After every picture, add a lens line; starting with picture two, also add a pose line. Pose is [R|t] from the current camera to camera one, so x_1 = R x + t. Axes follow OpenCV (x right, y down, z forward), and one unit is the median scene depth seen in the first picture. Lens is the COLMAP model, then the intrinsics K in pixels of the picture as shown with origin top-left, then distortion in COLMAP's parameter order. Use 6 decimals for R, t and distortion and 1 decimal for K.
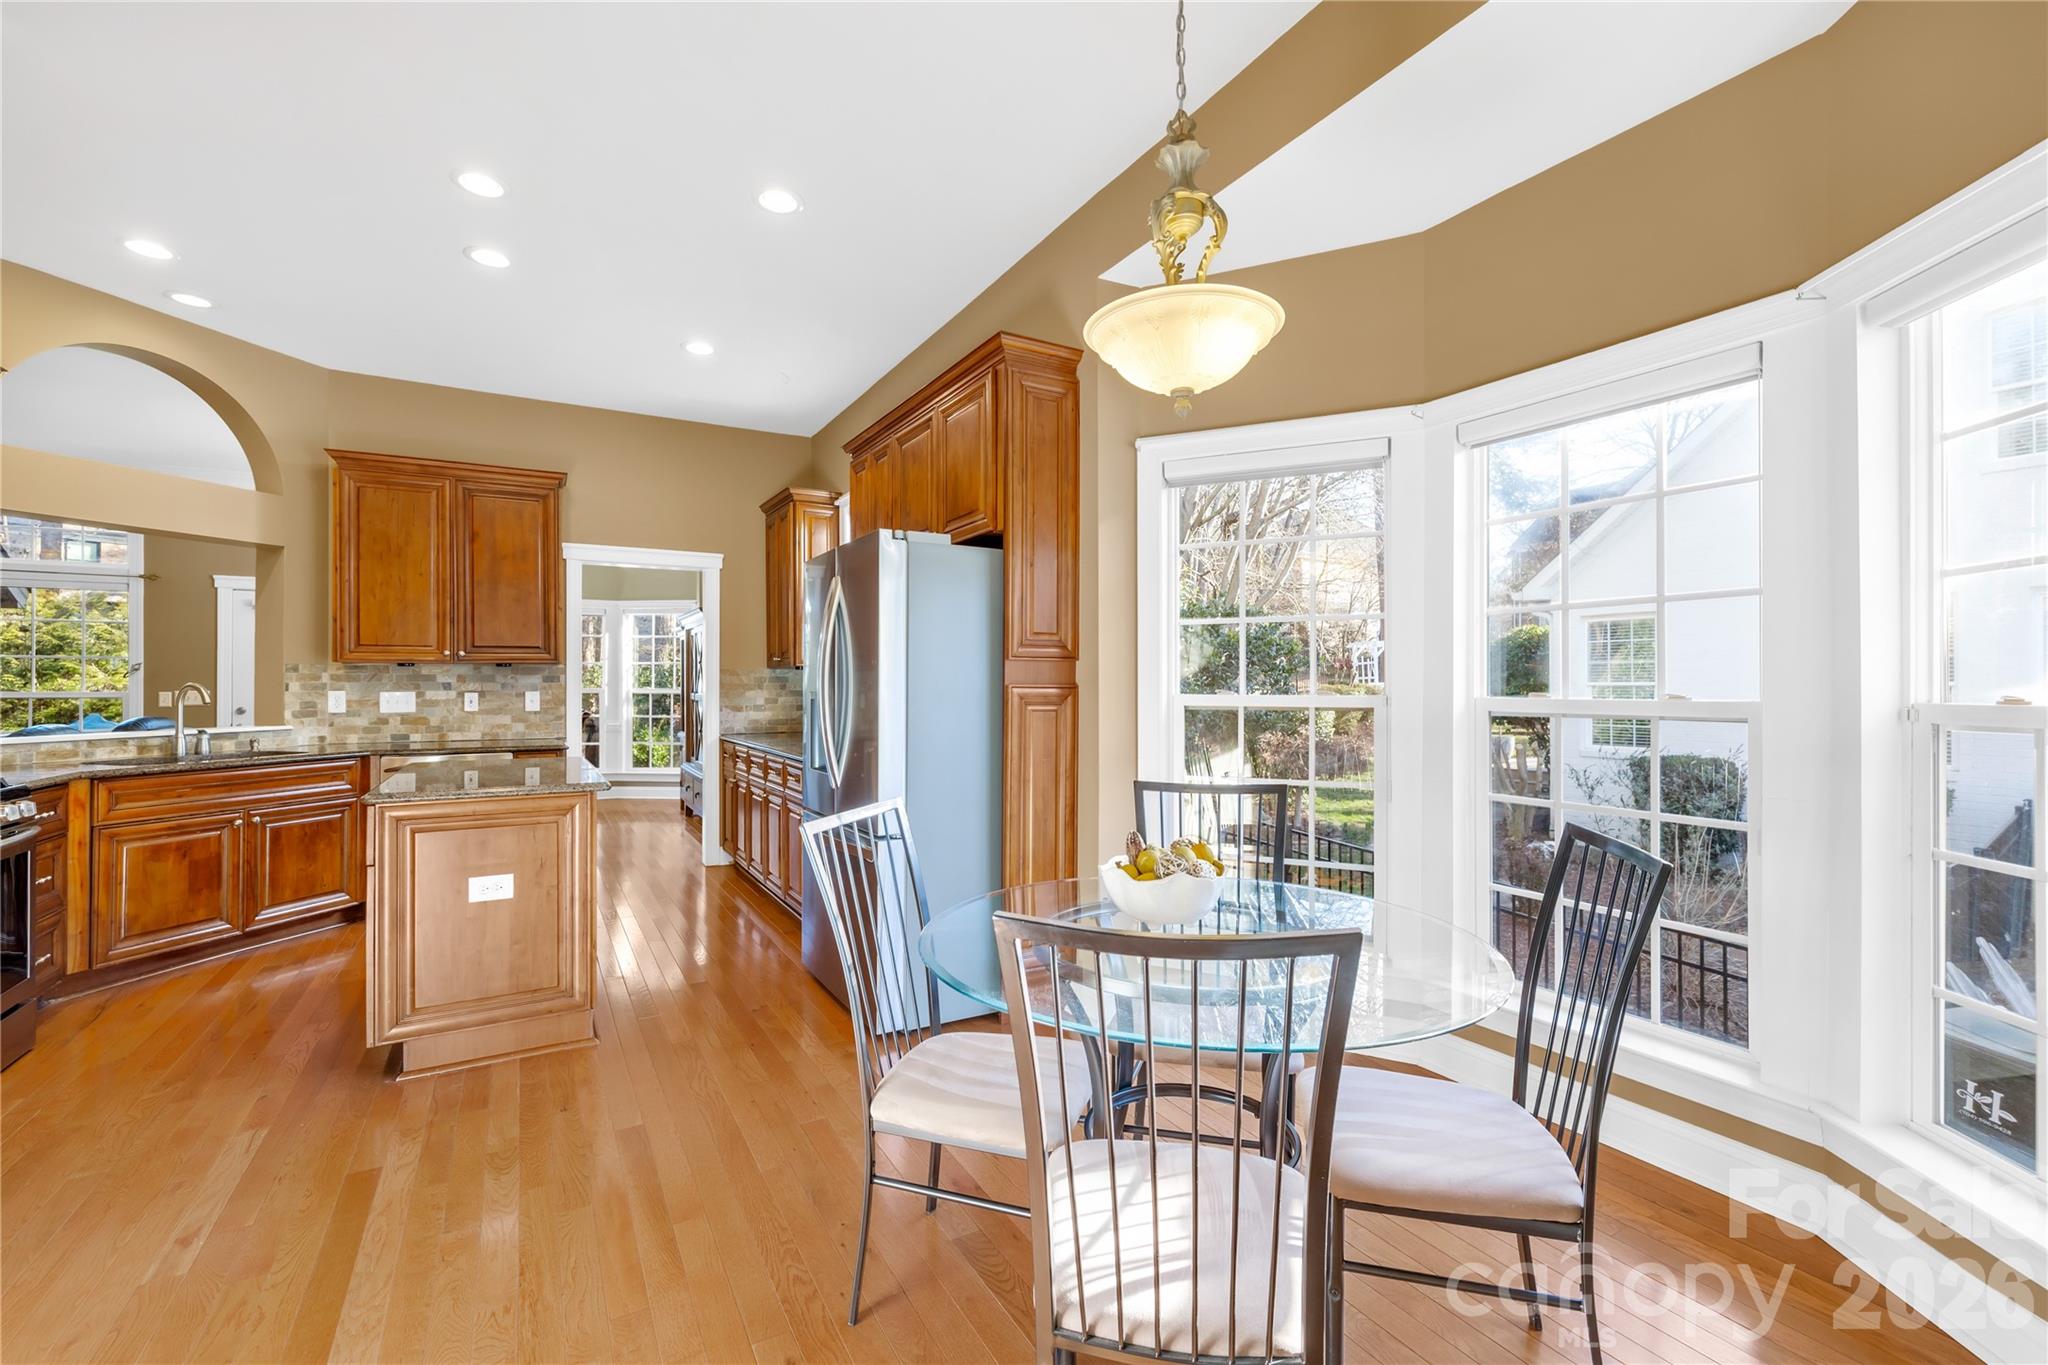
lens RADIAL K [[866.0, 0, 1024.7], [0, 866.0, 680.0], [0, 0, 1]] dist [-0.002768, -0.000048]
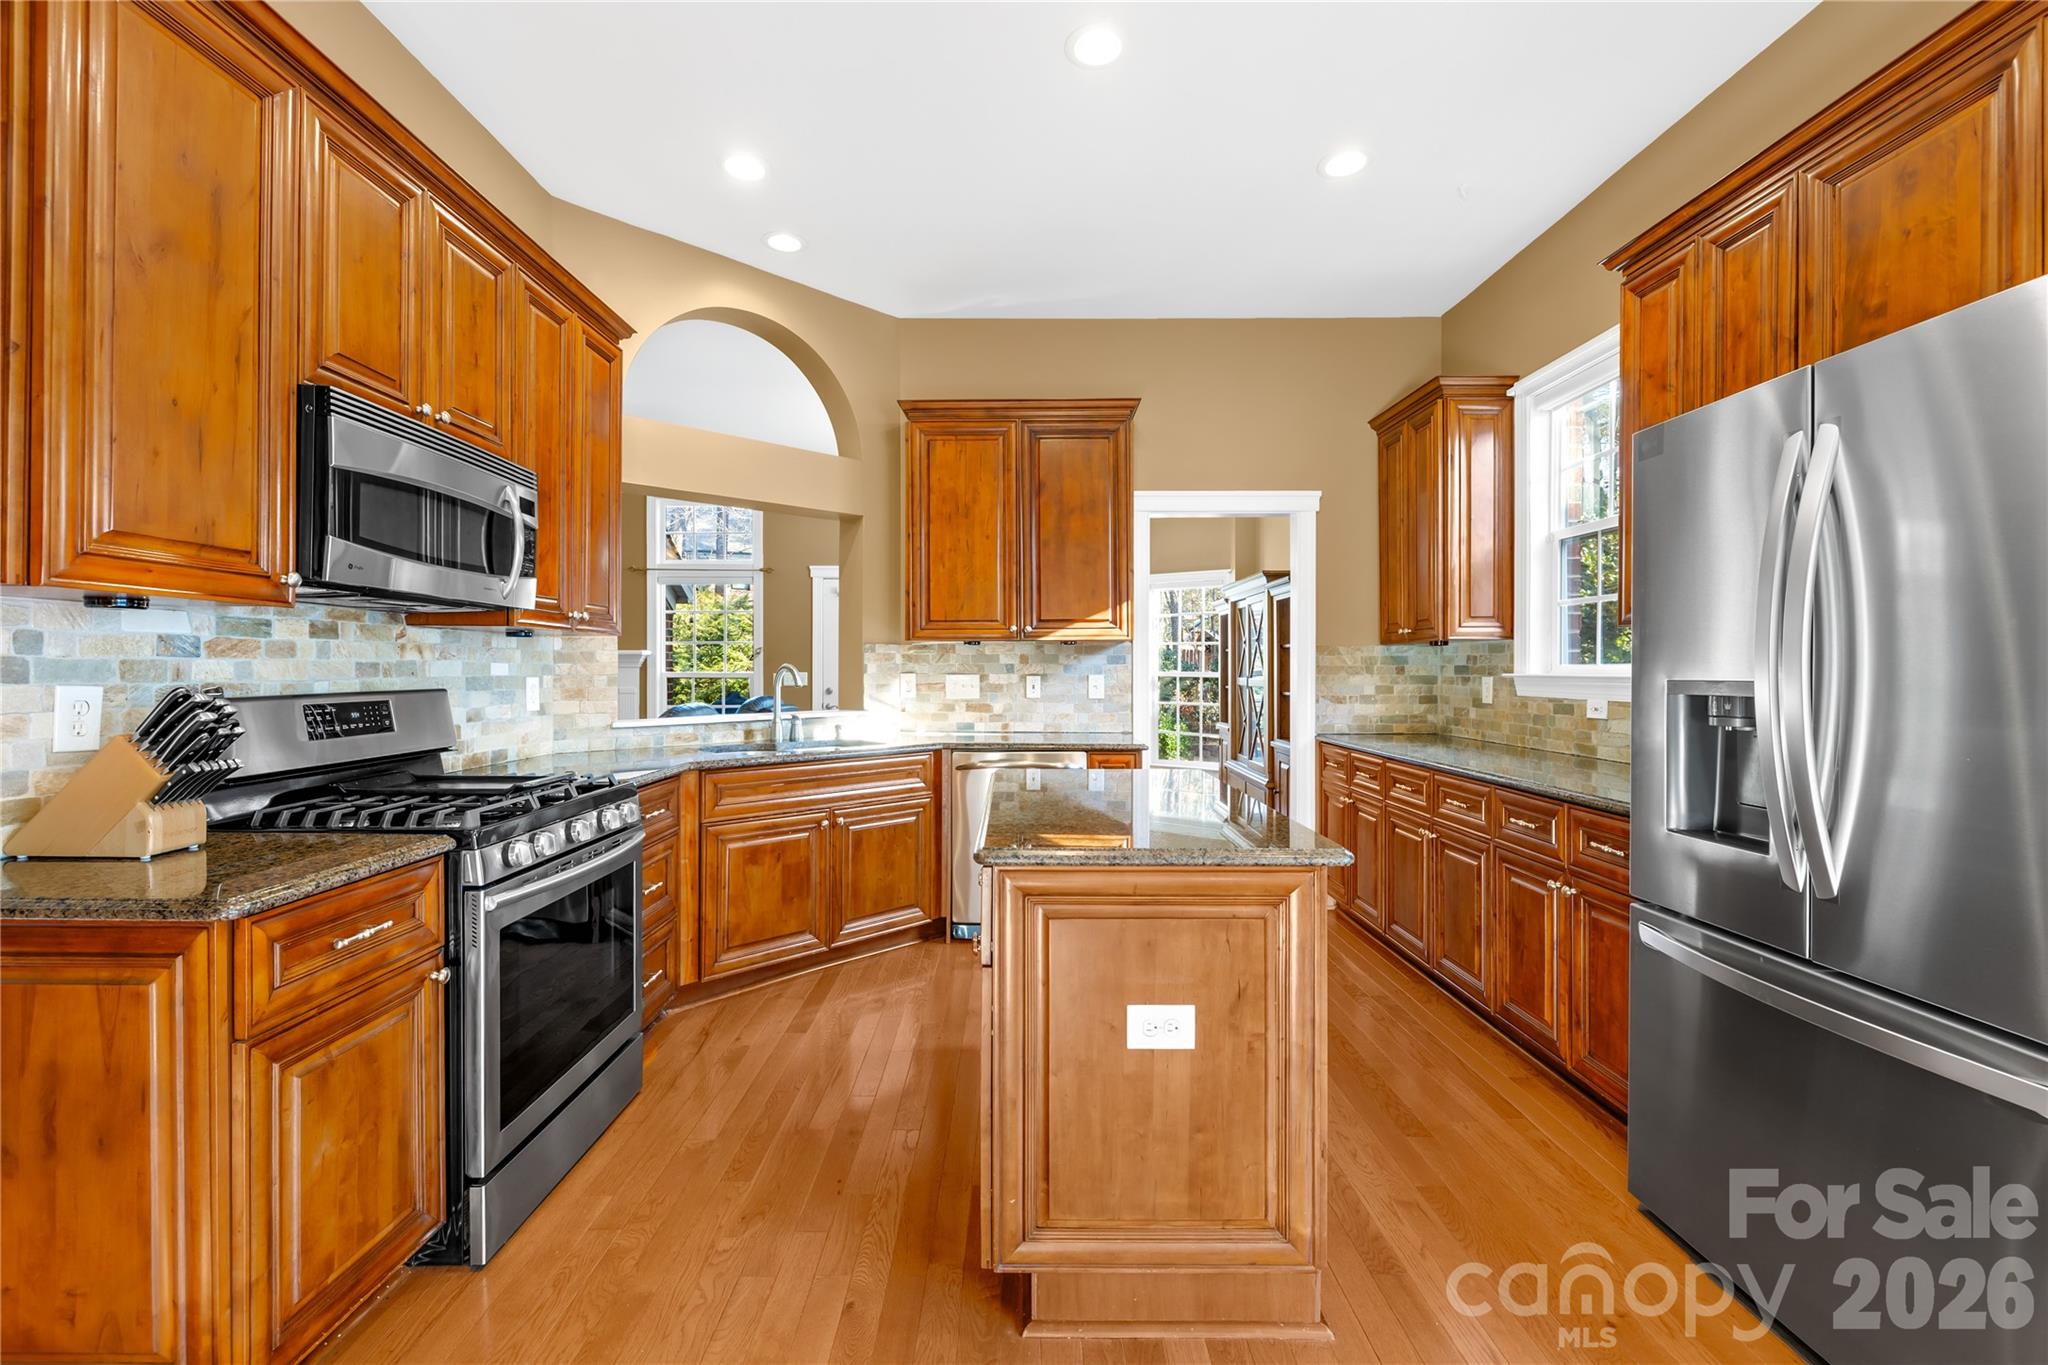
lens RADIAL K [[870.8, 0, 1011.0], [0, 870.8, 672.4], [0, 0, 1]] dist [-0.000930, -0.000146]
pose [[0.861303, 0.004841, -0.508069, -0.251662], [0.000269, 0.999950, 0.009985, 0.002936], [0.508092, -0.008737, 0.861259, 0.282826]]
